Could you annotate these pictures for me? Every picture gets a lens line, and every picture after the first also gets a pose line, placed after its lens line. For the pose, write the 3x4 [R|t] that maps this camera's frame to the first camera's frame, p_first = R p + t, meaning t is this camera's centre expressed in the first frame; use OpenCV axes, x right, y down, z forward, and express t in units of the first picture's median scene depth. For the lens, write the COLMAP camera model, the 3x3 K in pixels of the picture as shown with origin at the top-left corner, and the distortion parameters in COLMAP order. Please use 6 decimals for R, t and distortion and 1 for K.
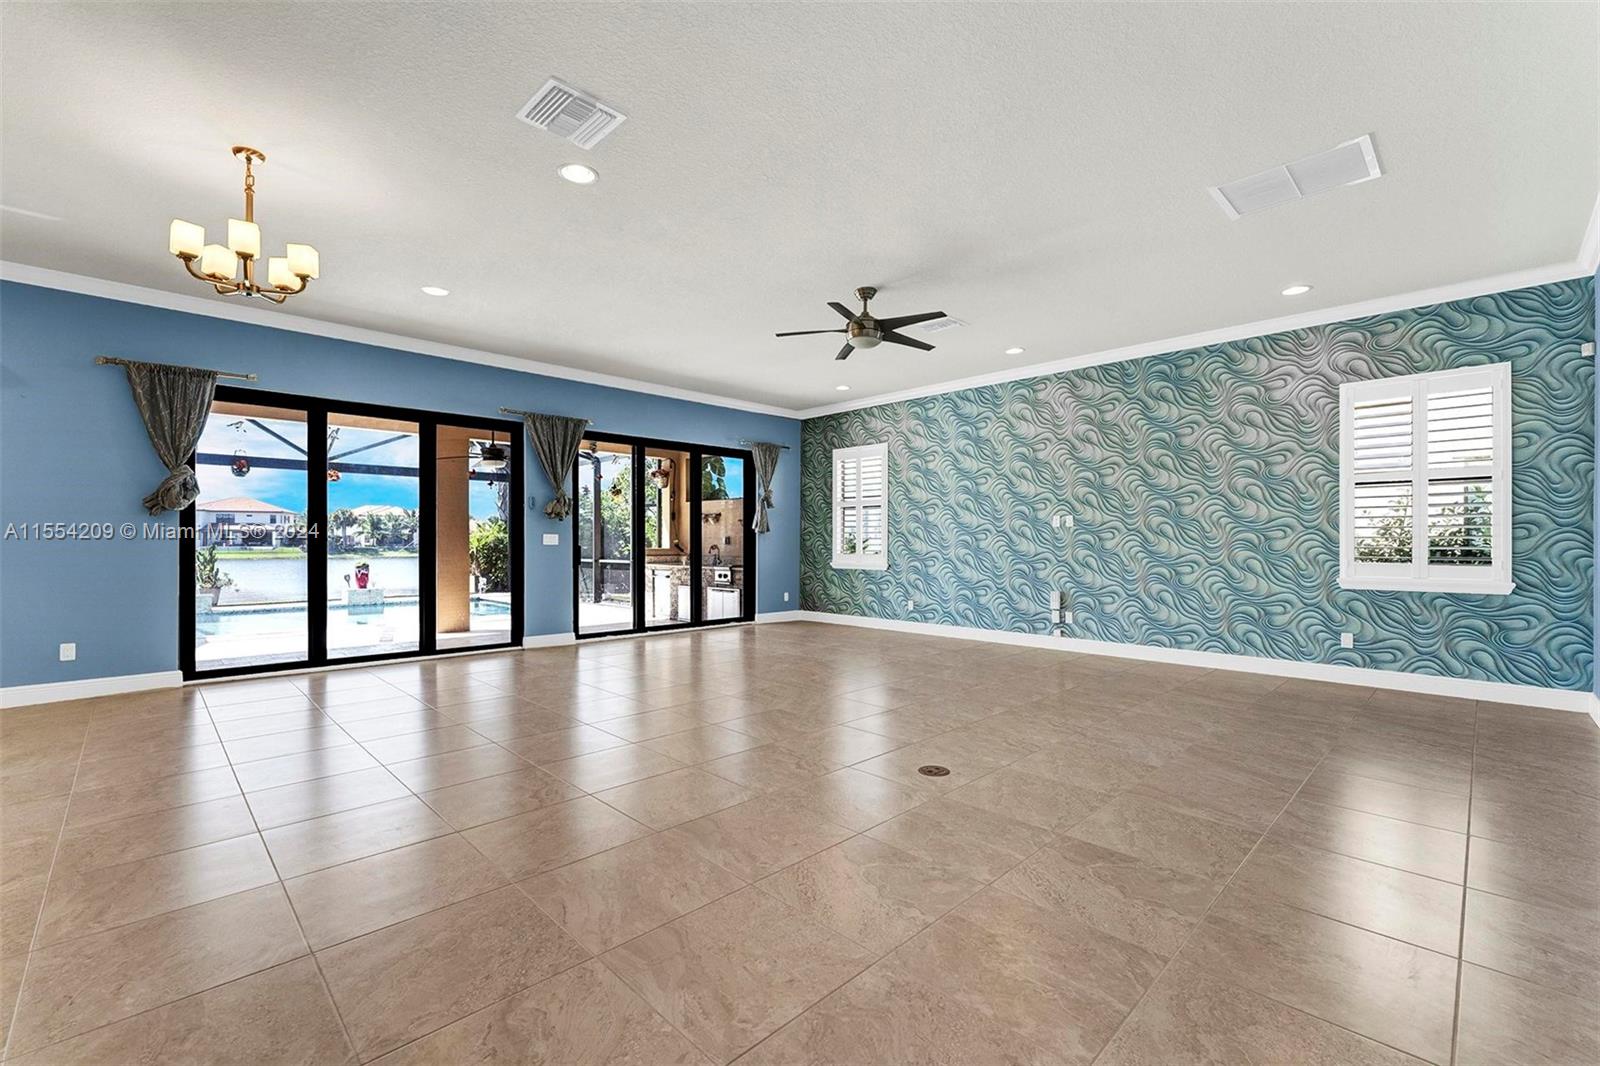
lens RADIAL K [[685.0, 0, 796.0], [0, 685.0, 542.5], [0, 0, 1]] dist [0.004247, 0.000610]
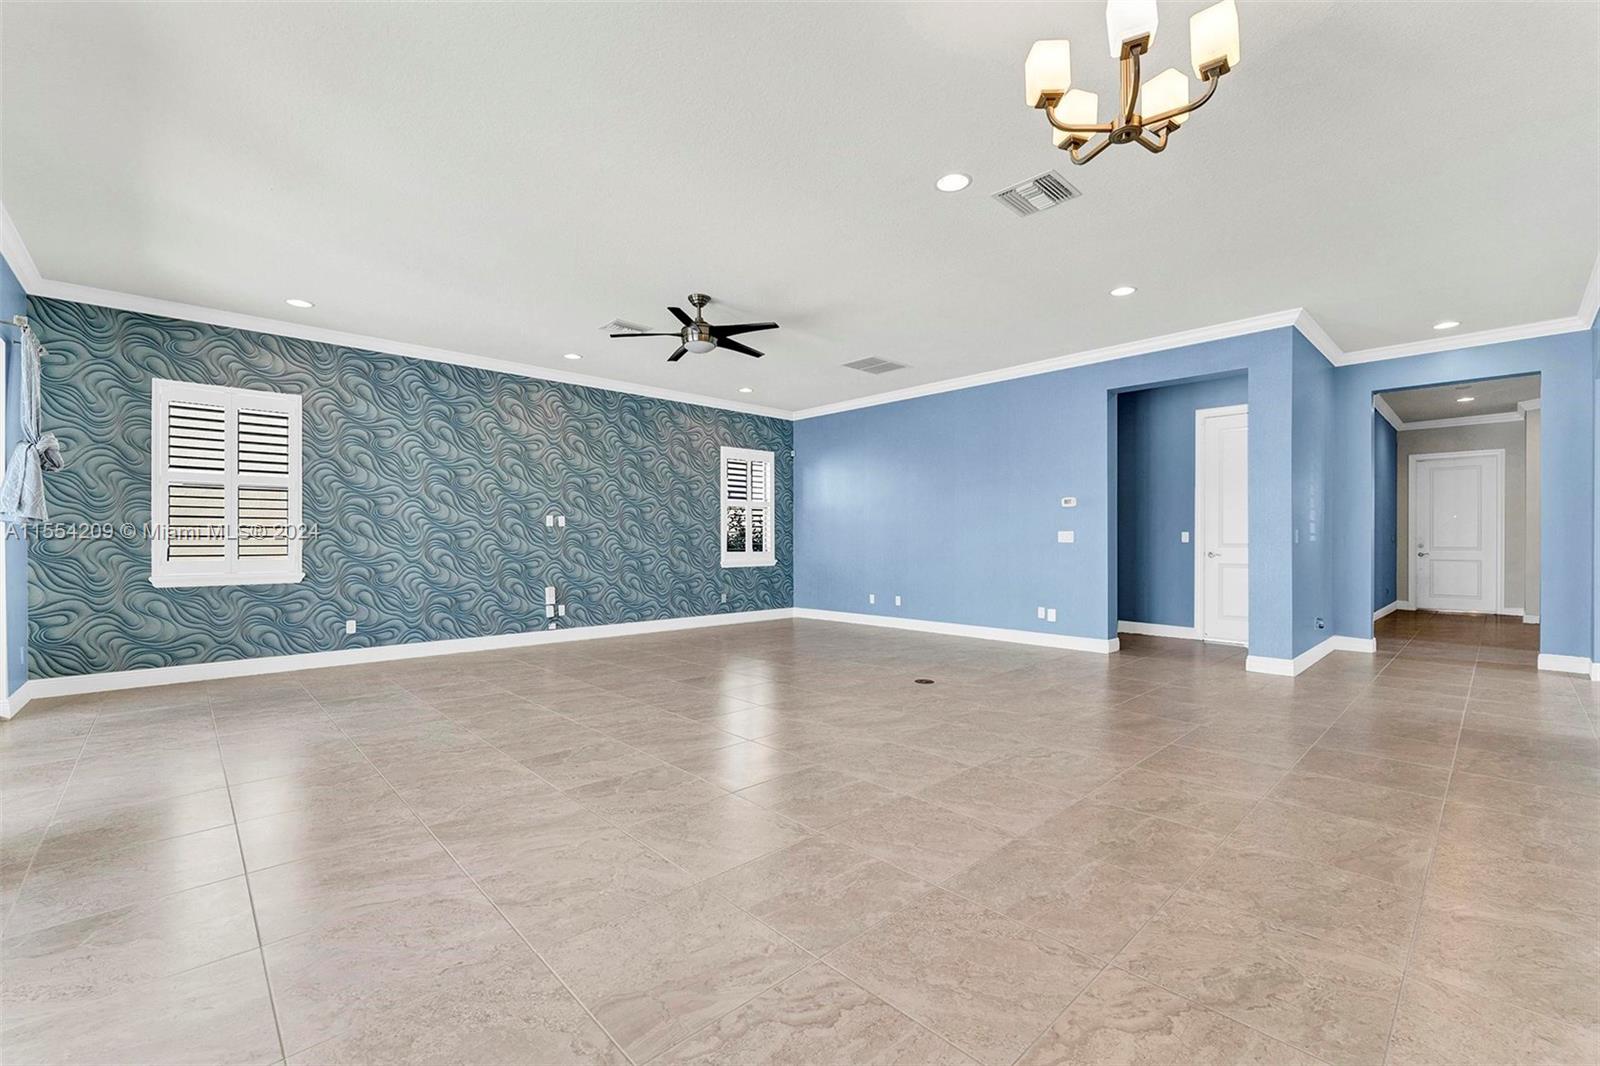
lens RADIAL K [[646.9, 0, 775.9], [0, 646.9, 542.0], [0, 0, 1]] dist [-0.014529, 0.000374]
pose [[0.048074, -0.002573, 0.998840, -0.599225], [0.002814, 0.999993, 0.002441, 0.000223], [-0.998840, 0.002694, 0.048081, 0.609570]]
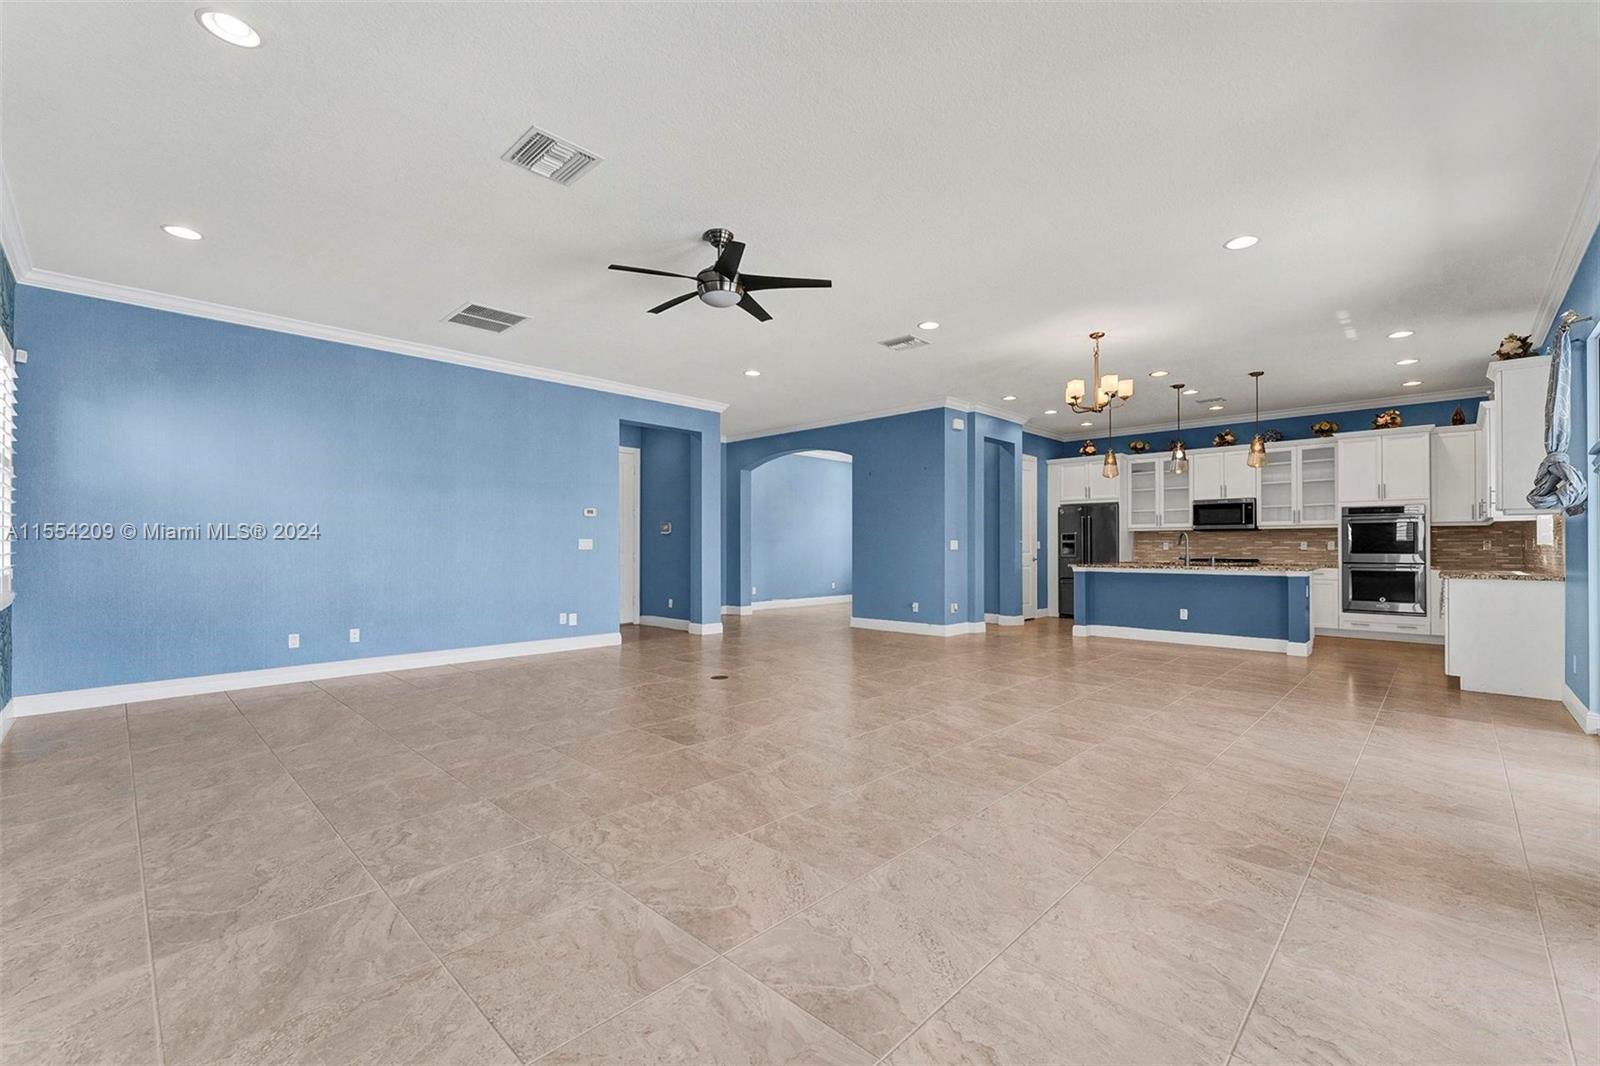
lens RADIAL K [[674.0, 0, 804.5], [0, 674.0, 534.8], [0, 0, 1]] dist [0.000526, -0.001385]
pose [[-0.999959, -0.000564, -0.009026, 0.015634], [-0.000424, 0.999879, -0.015528, -0.002457], [0.009034, -0.015524, -0.999839, 1.280658]]
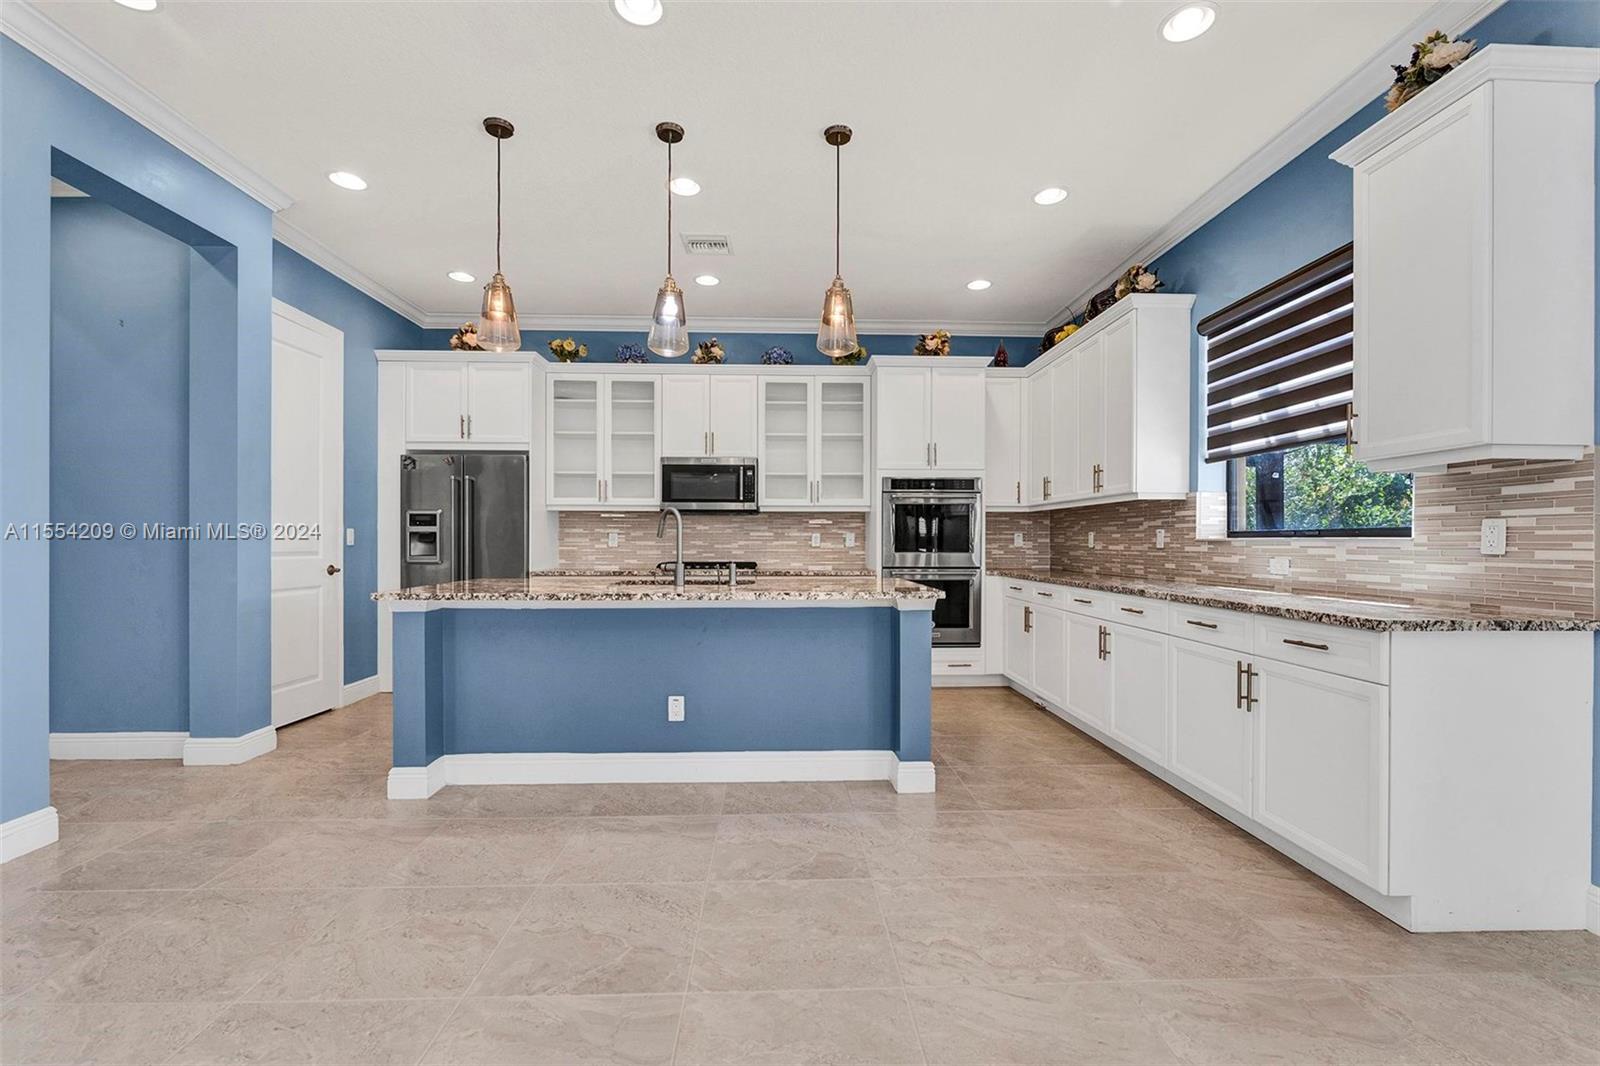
lens RADIAL K [[685.0, 0, 796.7], [0, 685.0, 539.9], [0, 0, 1]] dist [0.004247, 0.000610]
pose [[-0.678811, -0.004215, -0.734300, -0.314648], [-0.004116, 0.999990, -0.001935, -0.000277], [0.734301, 0.001709, -0.678822, 0.578197]]
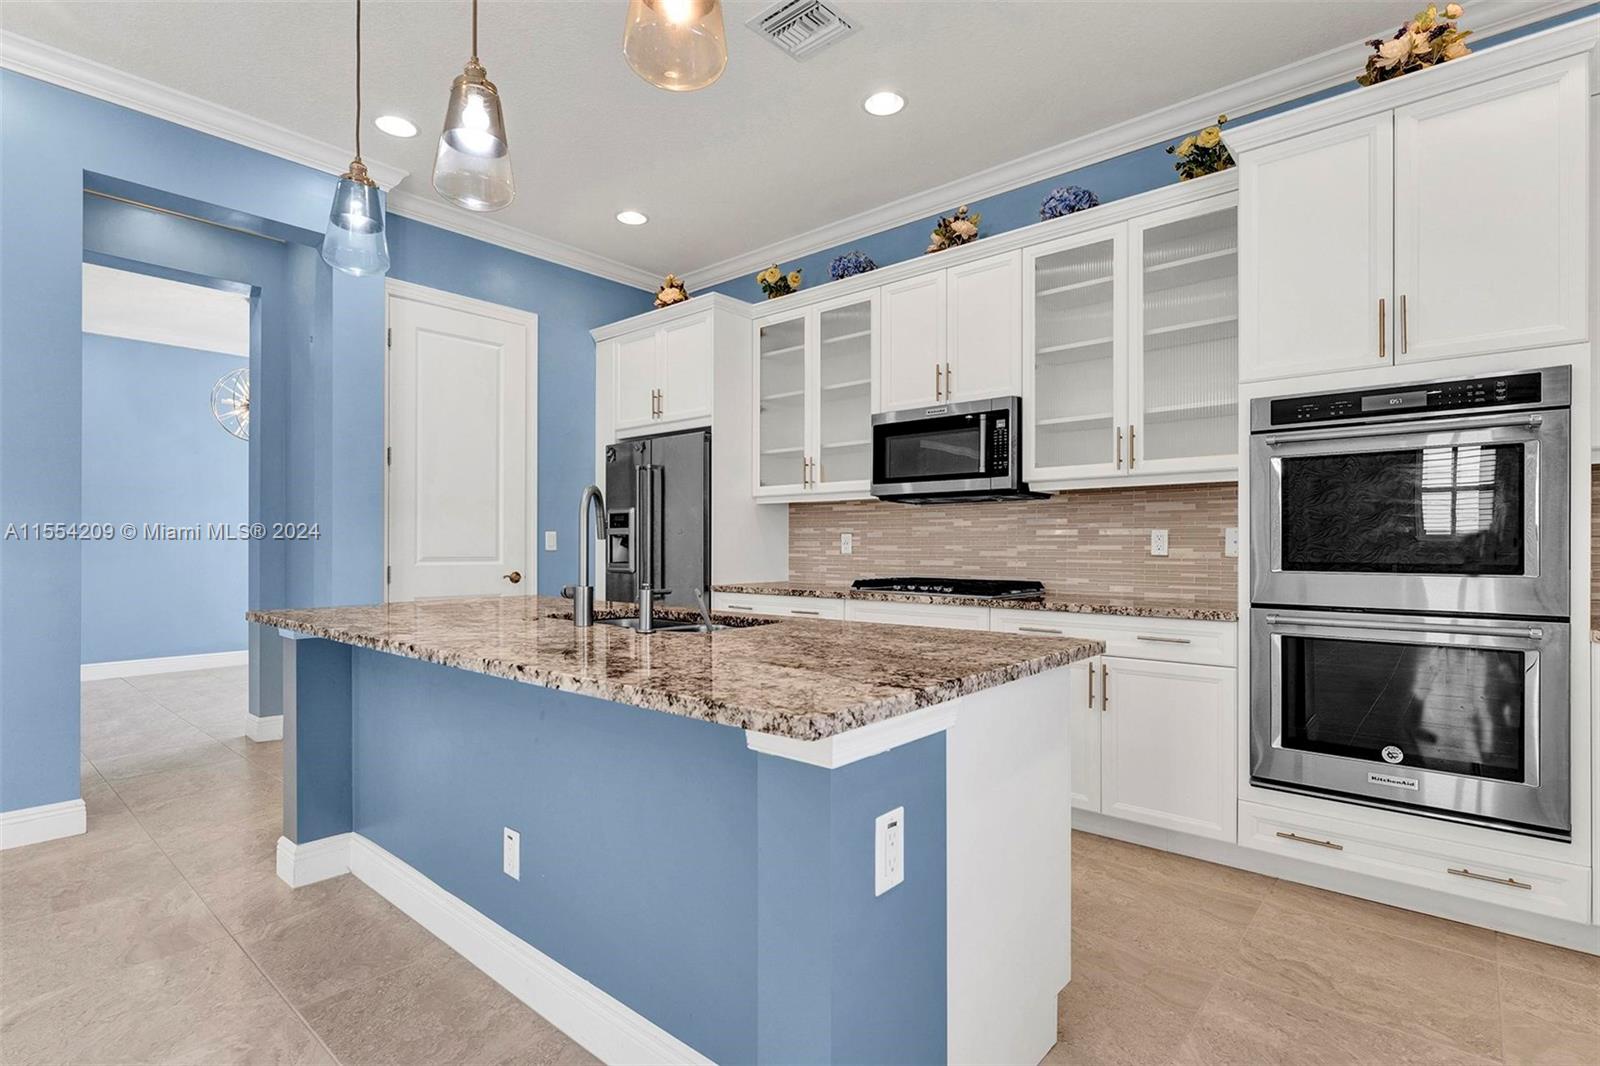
lens RADIAL K [[774.4, 0, 791.5], [0, 774.4, 541.3], [0, 0, 1]] dist [0.004136, -0.002622]
pose [[-0.997710, -0.002725, -0.067575, -0.660083], [-0.002544, 0.999993, -0.002759, -0.000873], [0.067582, -0.002581, -0.997710, 0.501094]]
